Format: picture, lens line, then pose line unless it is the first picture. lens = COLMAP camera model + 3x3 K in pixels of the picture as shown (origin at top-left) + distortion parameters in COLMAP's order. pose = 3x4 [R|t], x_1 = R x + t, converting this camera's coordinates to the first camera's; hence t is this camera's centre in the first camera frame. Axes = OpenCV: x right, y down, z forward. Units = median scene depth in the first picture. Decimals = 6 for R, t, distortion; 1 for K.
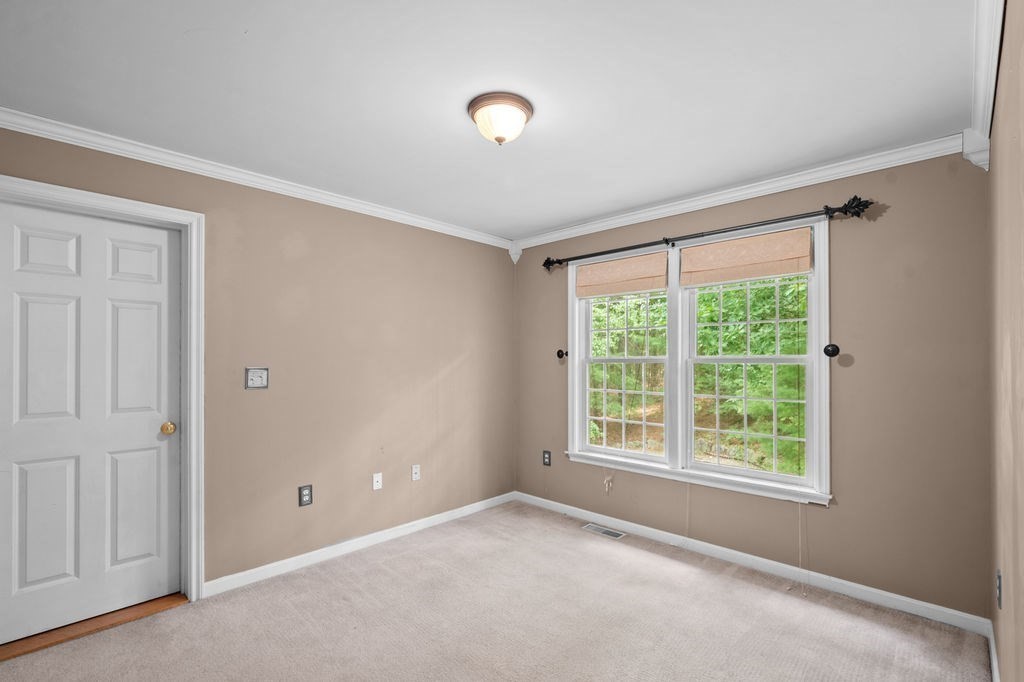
lens RADIAL K [[466.3, 0, 517.4], [0, 466.3, 355.9], [0, 0, 1]] dist [0.001054, 0.000319]
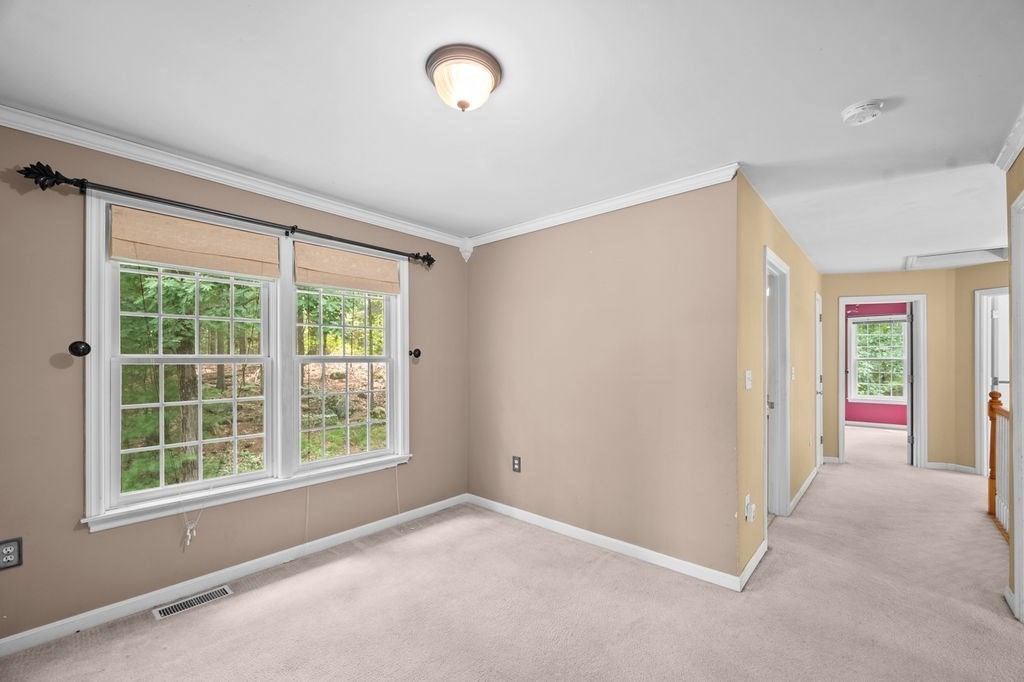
lens RADIAL K [[439.8, 0, 513.8], [0, 439.8, 355.2], [0, 0, 1]] dist [0.000579, -0.000116]
pose [[-0.052986, 0.002883, 0.998591, -0.632819], [-0.017323, 0.999843, -0.003806, -0.005347], [-0.998445, -0.017501, -0.052927, 0.690969]]
